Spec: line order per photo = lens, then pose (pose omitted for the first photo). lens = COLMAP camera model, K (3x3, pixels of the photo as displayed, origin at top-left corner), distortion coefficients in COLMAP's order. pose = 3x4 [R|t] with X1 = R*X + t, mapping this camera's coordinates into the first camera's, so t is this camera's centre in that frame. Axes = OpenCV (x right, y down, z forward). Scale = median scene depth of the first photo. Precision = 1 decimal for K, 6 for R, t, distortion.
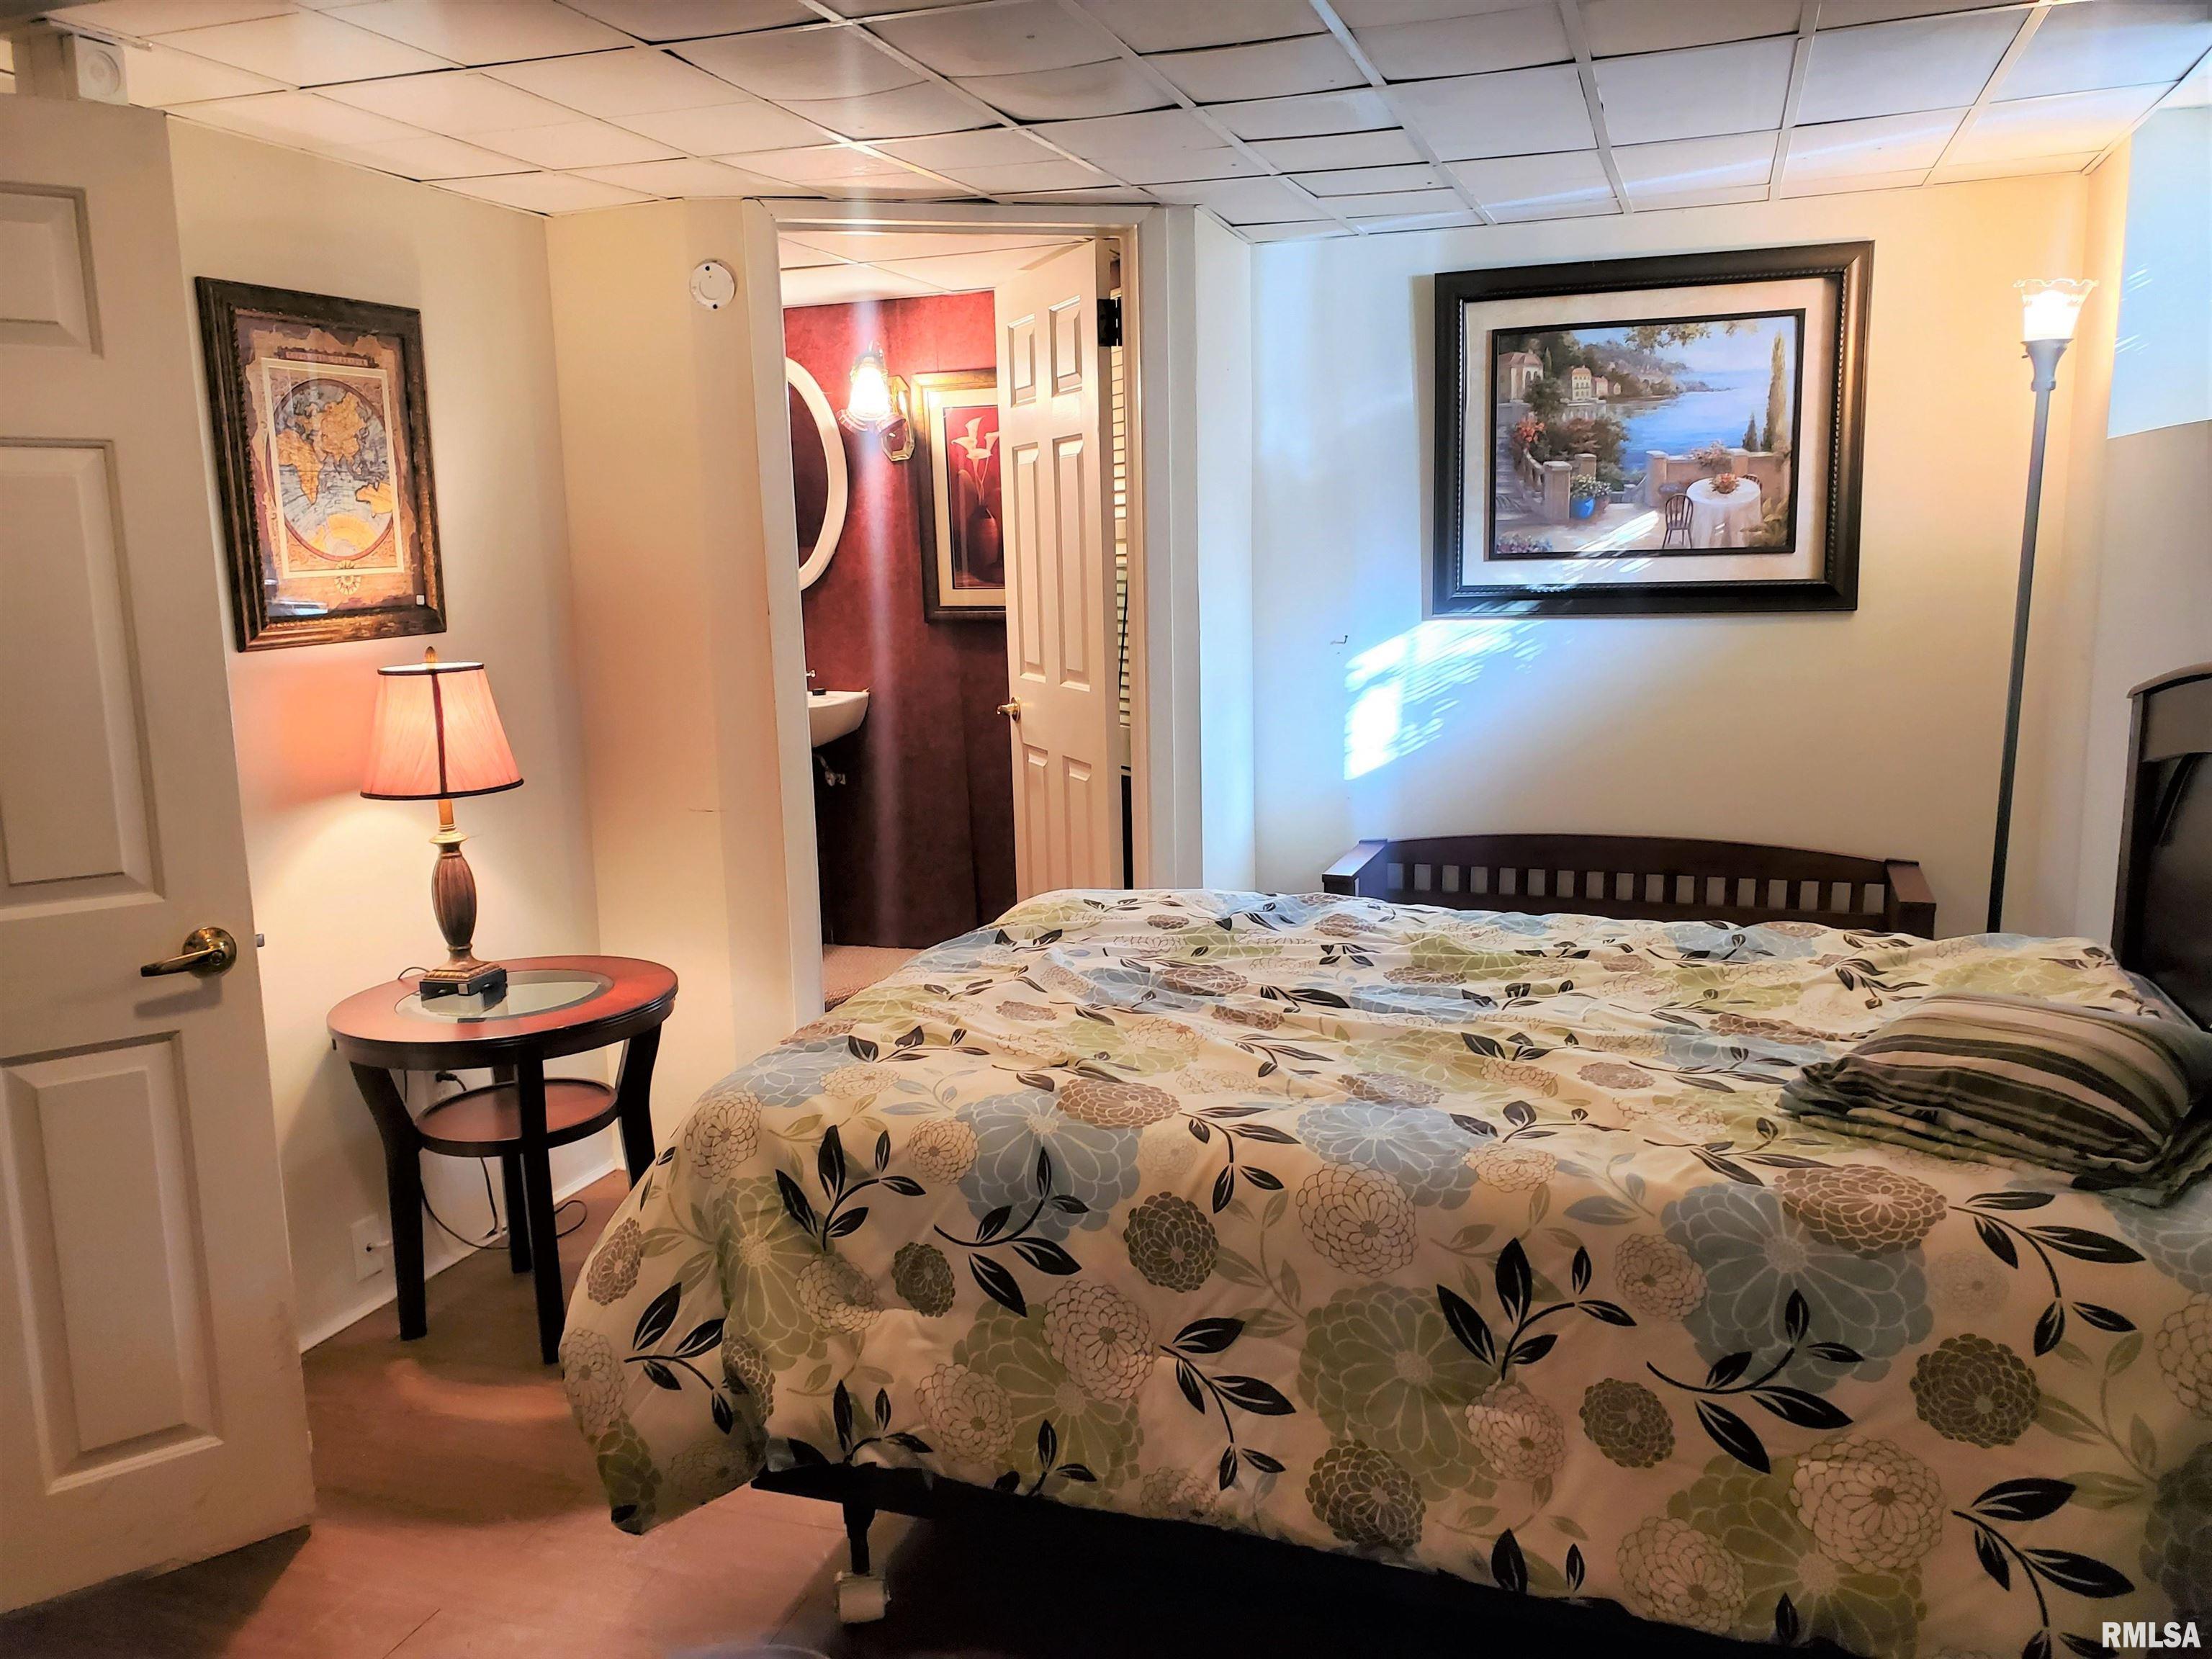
lens RADIAL K [[1718.1, 0, 1106.6], [0, 1718.1, 870.2], [0, 0, 1]] dist [0.009043, 0.005336]
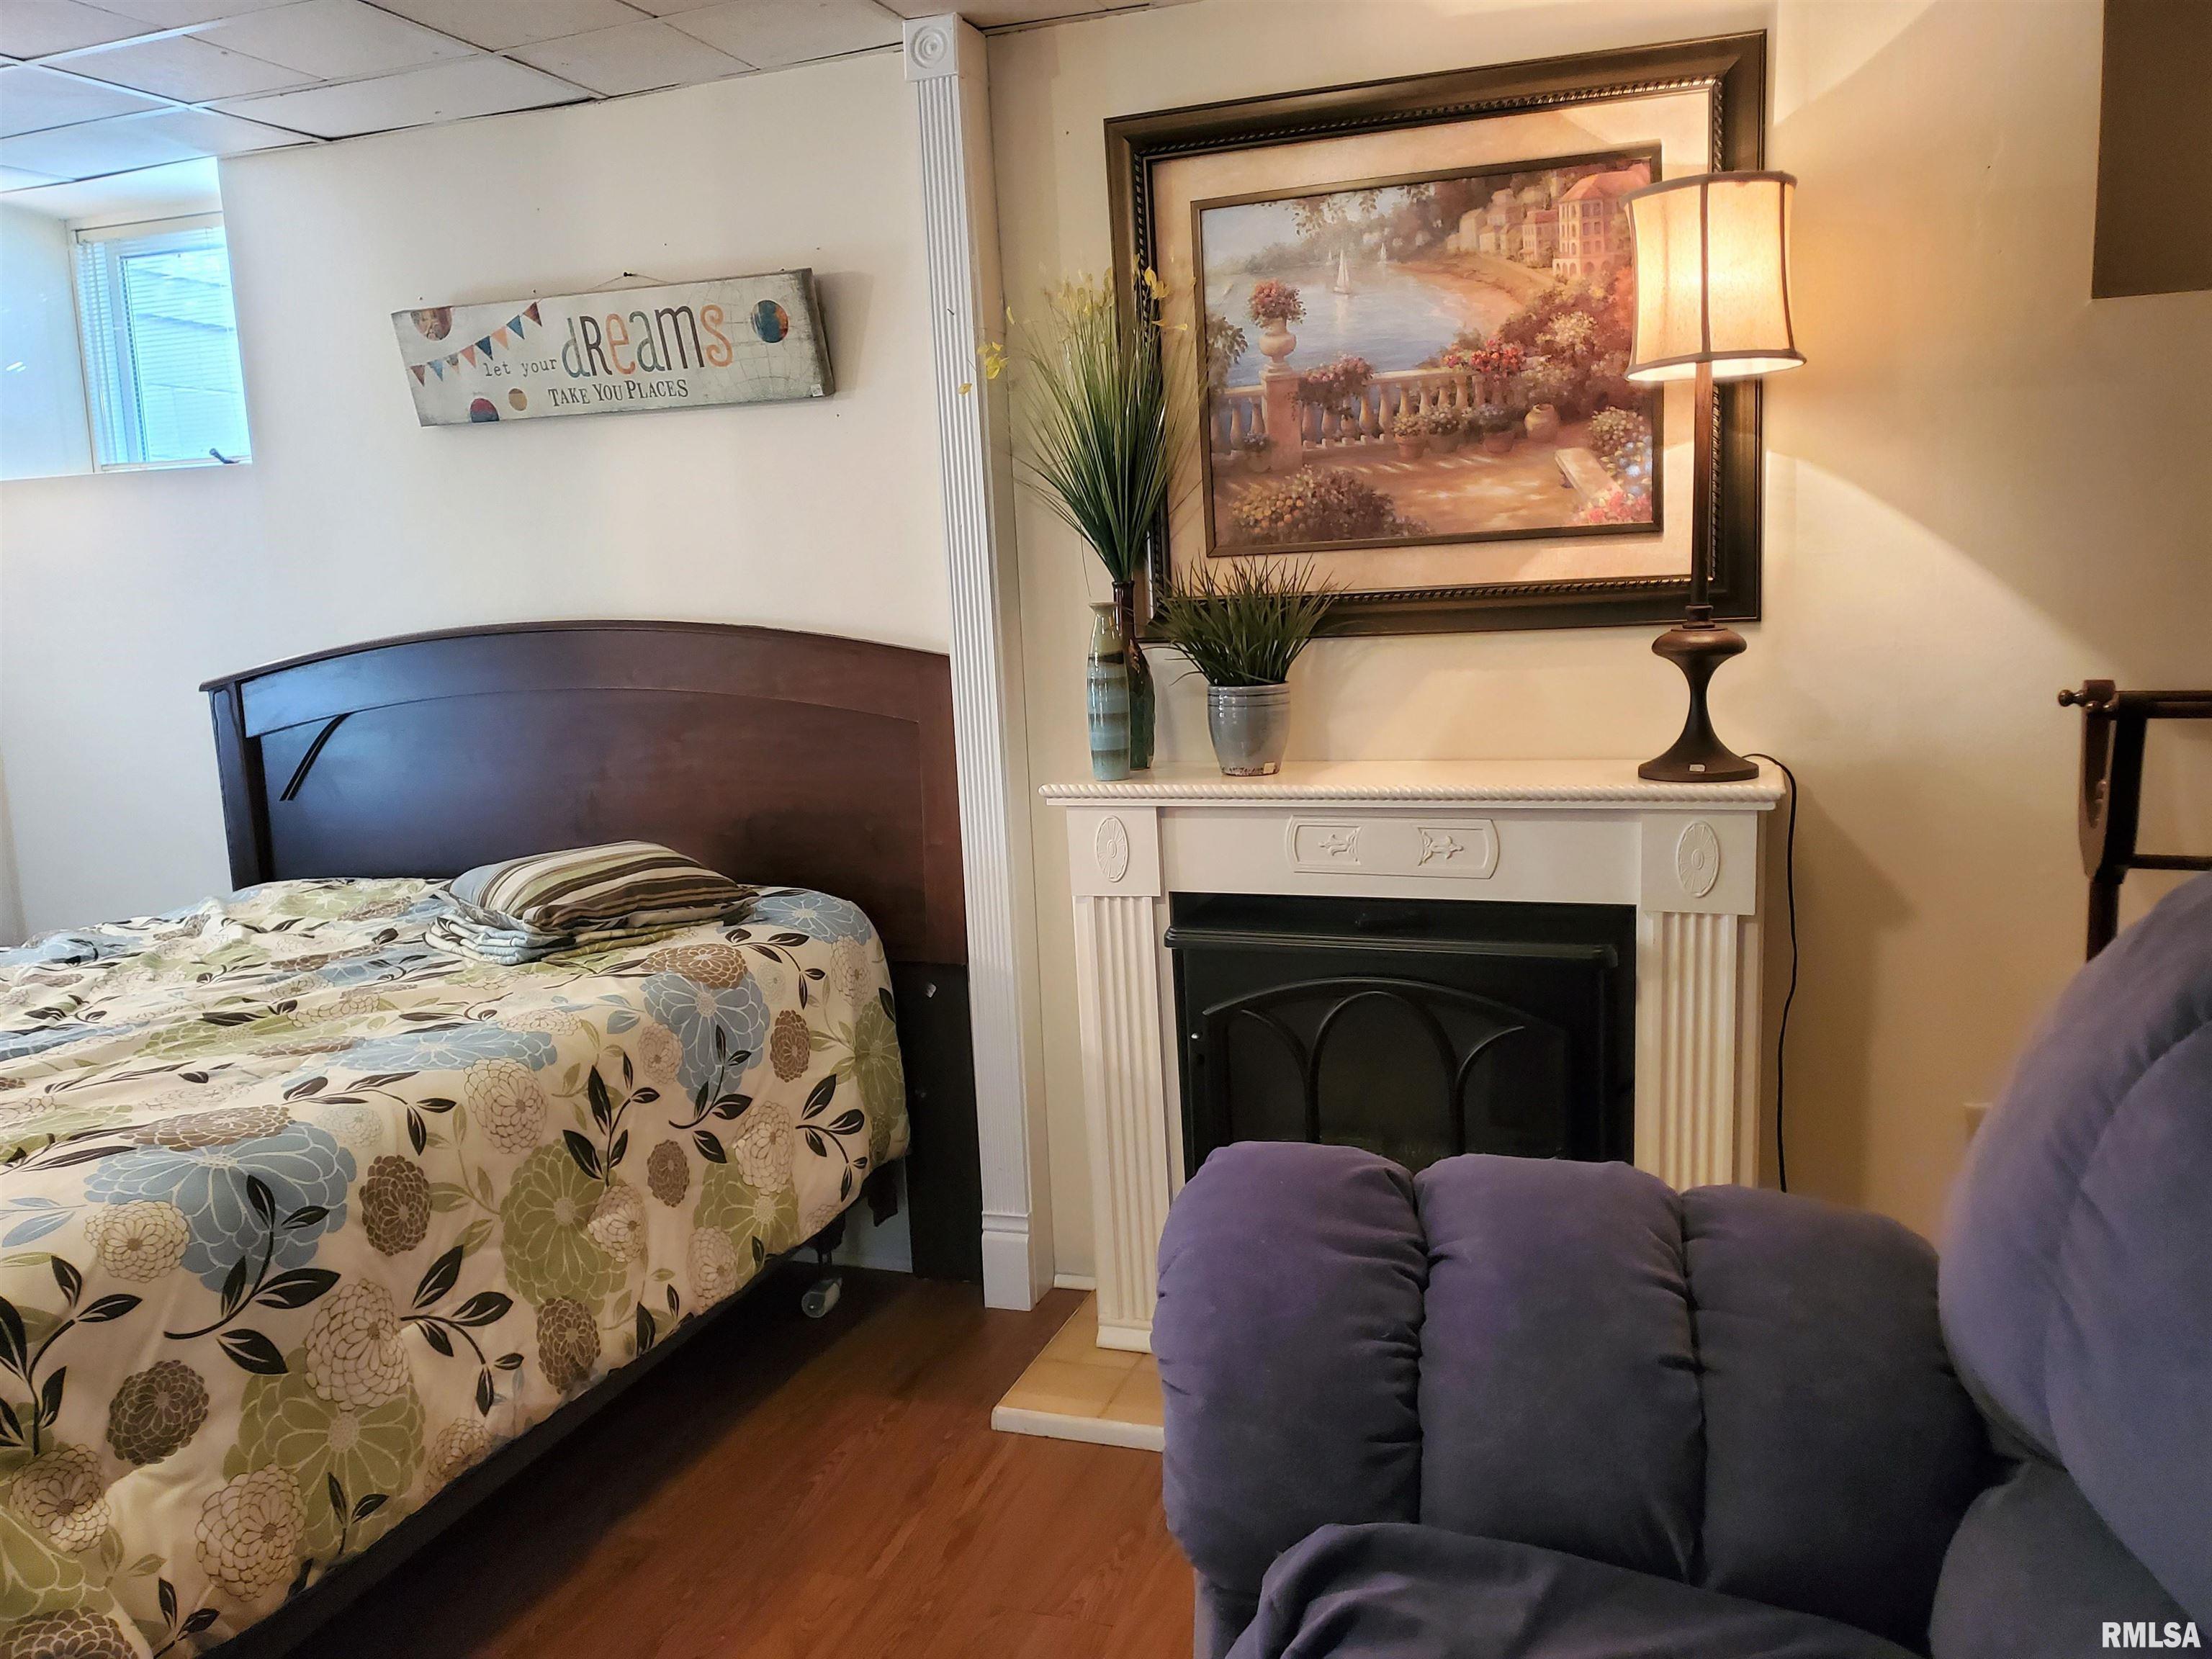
lens RADIAL K [[1709.5, 0, 1106.1], [0, 1709.5, 814.9], [0, 0, 1]] dist [-0.000458, -0.012987]
pose [[0.020379, -0.122806, 0.992221, -0.891614], [0.231141, 0.966120, 0.114828, -0.012272], [-0.972707, 0.227003, 0.048074, 0.525127]]
